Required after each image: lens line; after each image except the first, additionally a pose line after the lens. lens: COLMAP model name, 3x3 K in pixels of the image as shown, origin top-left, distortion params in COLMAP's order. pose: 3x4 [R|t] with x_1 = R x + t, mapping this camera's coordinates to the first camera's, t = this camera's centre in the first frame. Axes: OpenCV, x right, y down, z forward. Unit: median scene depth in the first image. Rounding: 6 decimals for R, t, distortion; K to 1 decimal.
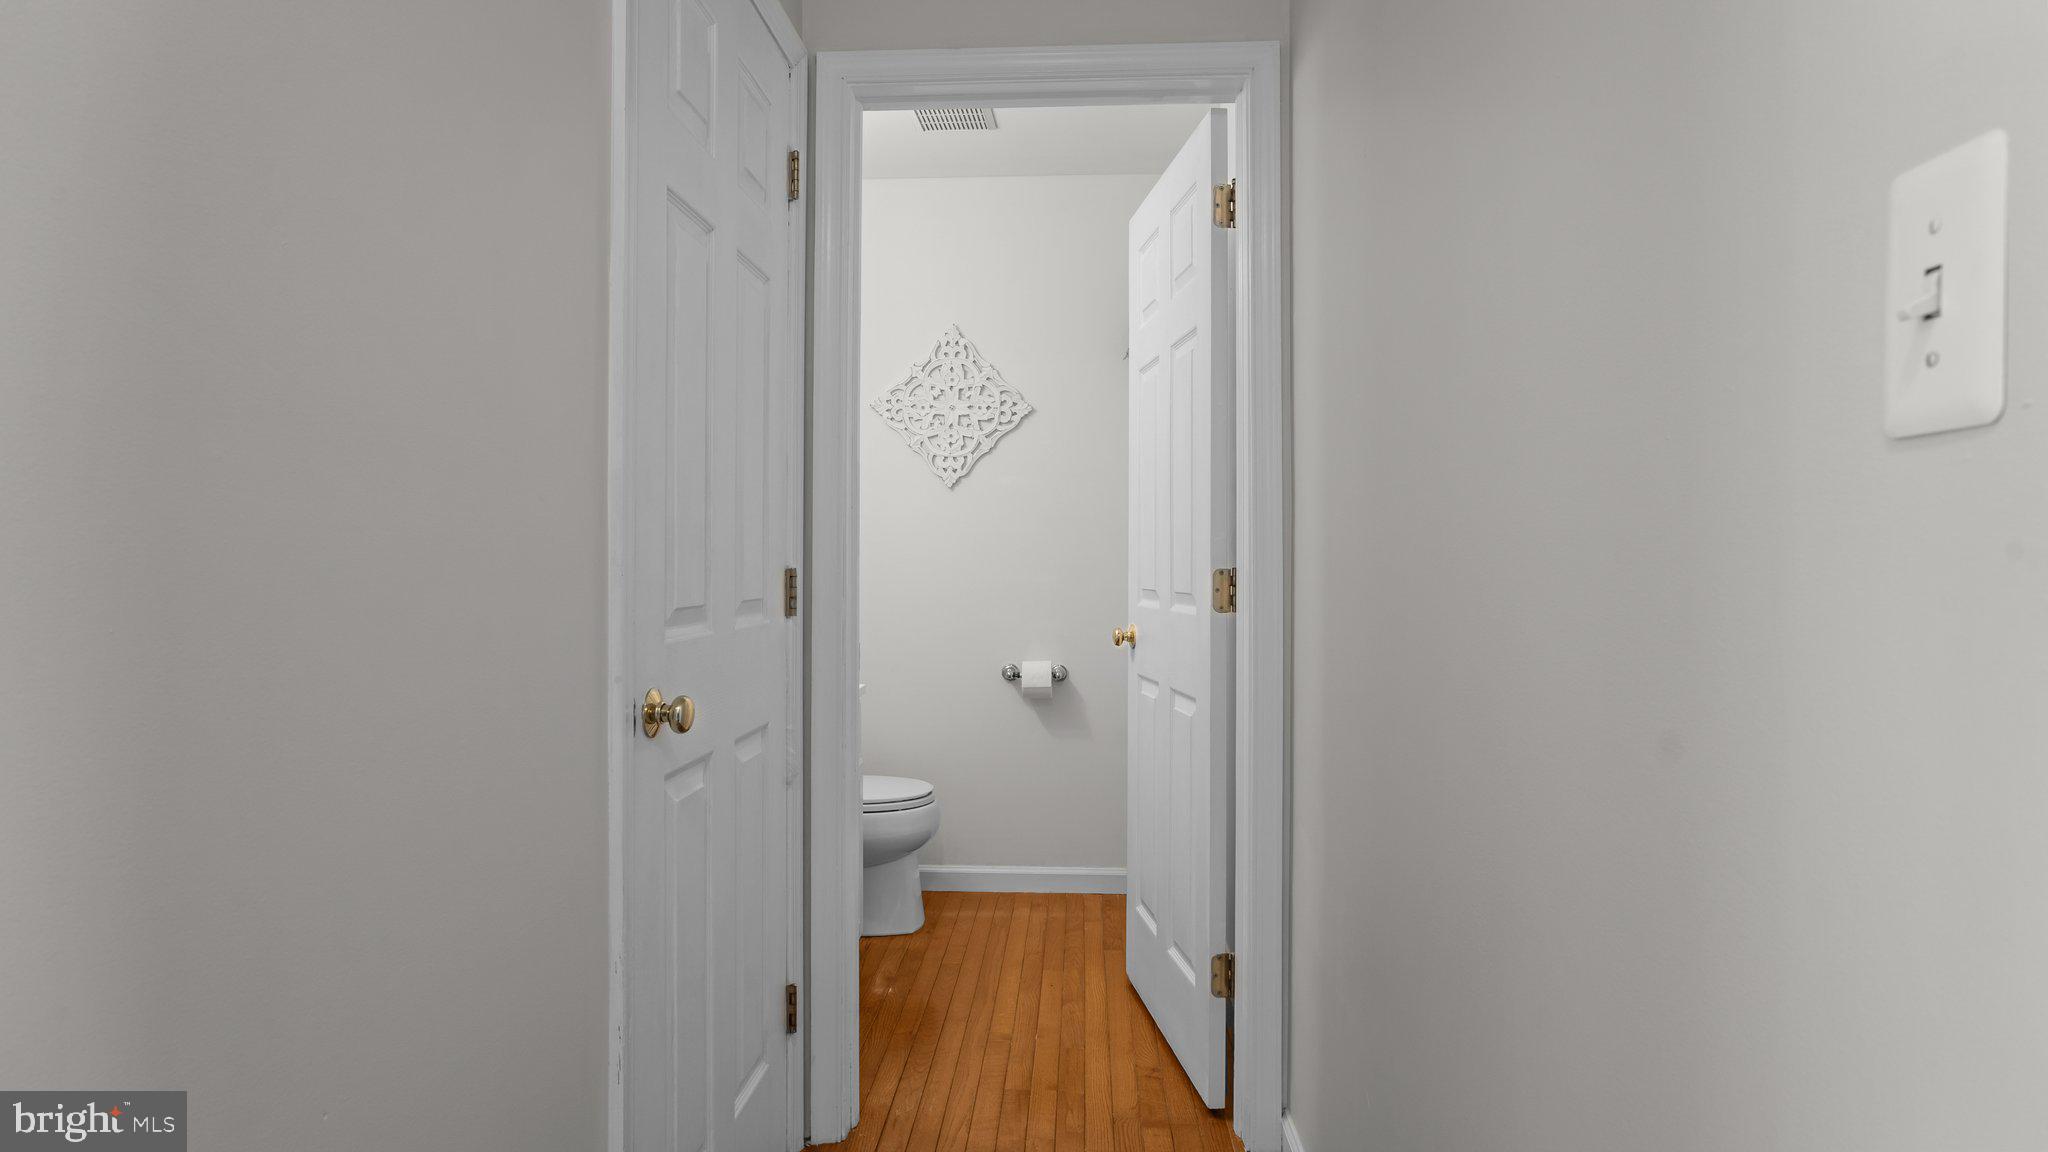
lens RADIAL K [[1097.9, 0, 1021.9], [0, 1097.9, 585.3], [0, 0, 1]] dist [-0.018051, 0.000786]
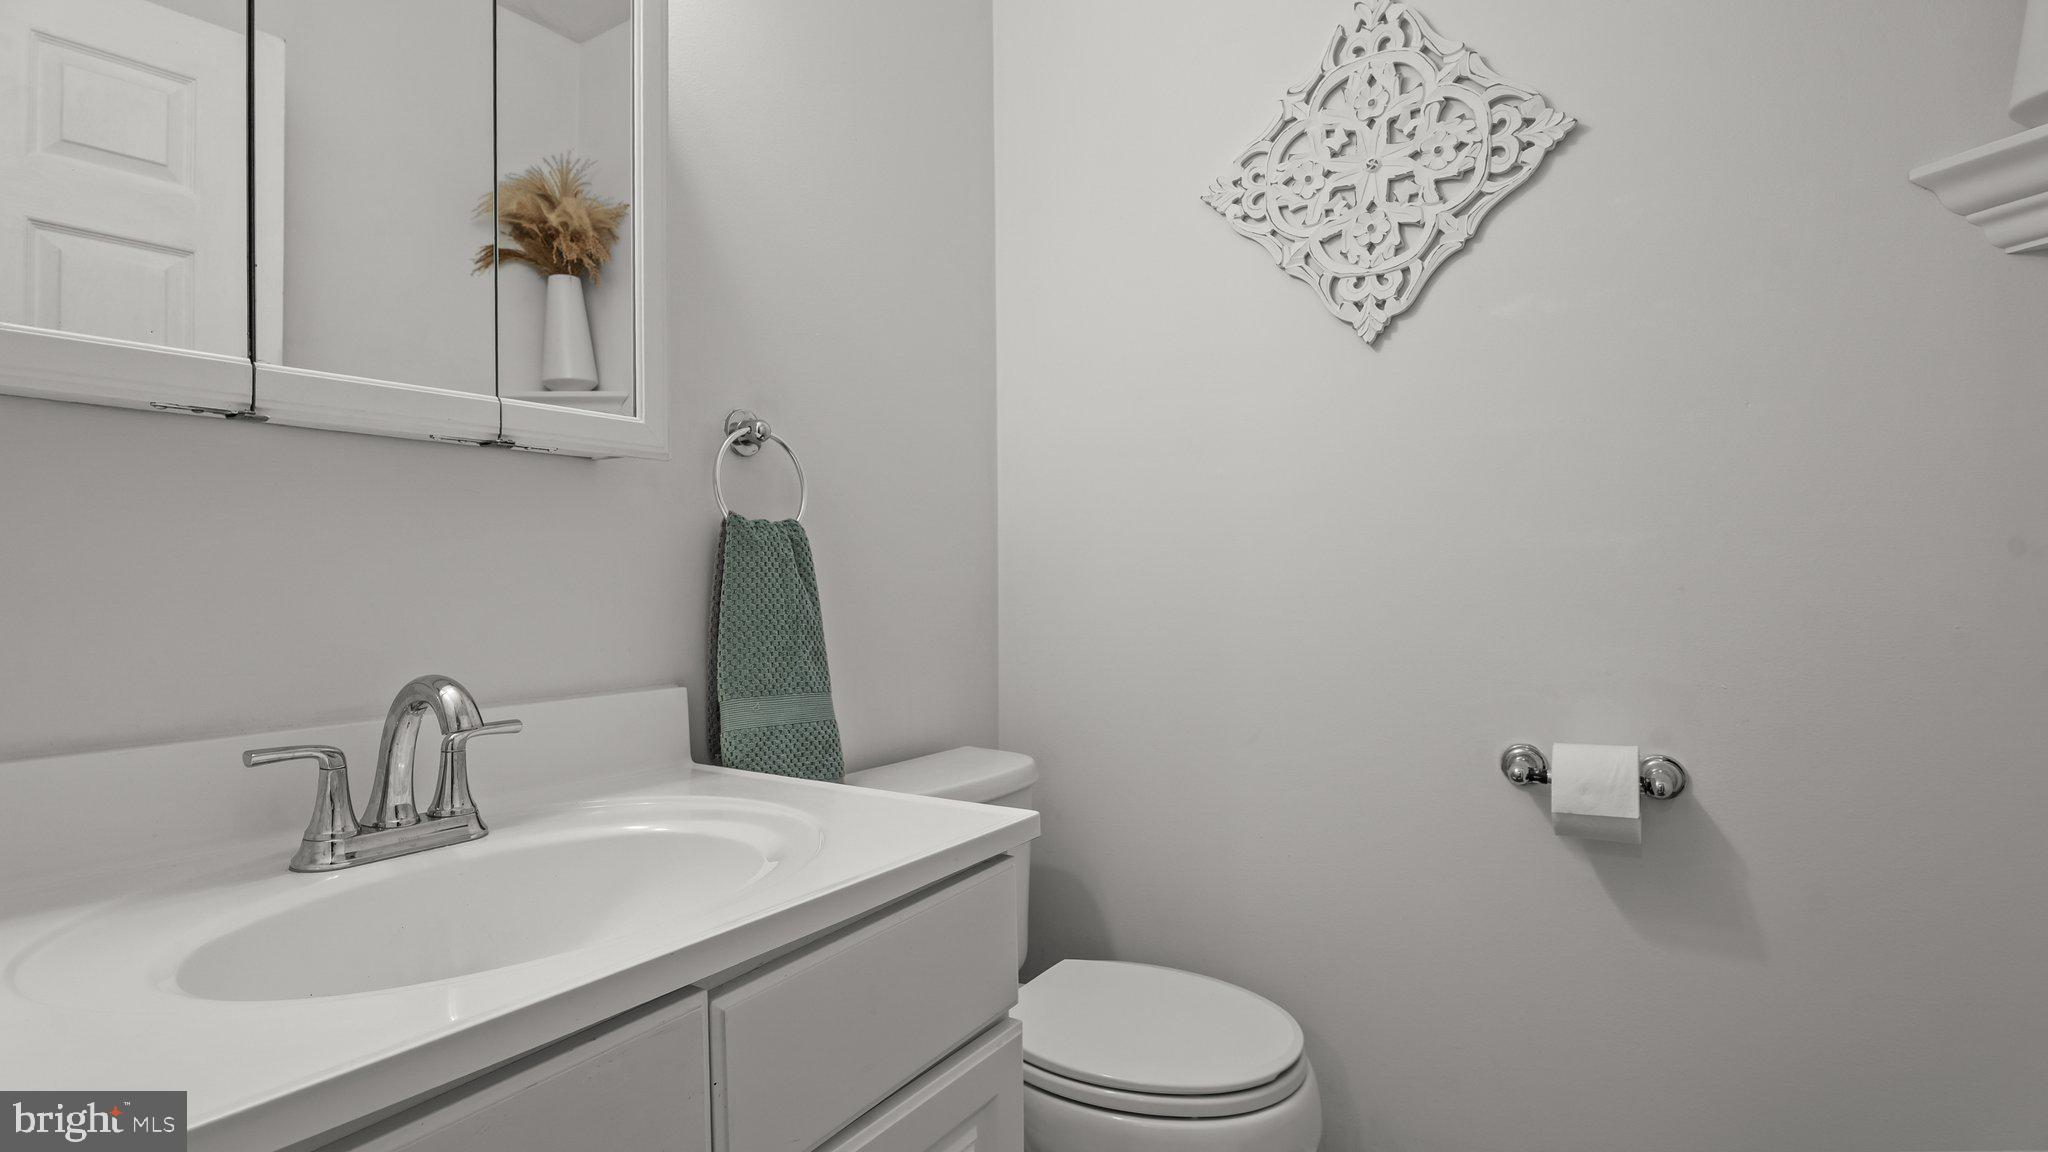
lens RADIAL K [[987.6, 0, 1024.0], [0, 987.6, 576.0], [0, 0, 1]] dist [-0.004830, -0.001618]
pose [[0.886052, -0.007487, -0.463526, -0.004026], [0.005420, 0.999969, -0.005790, 0.008931], [0.463554, 0.002618, 0.886065, 0.573921]]
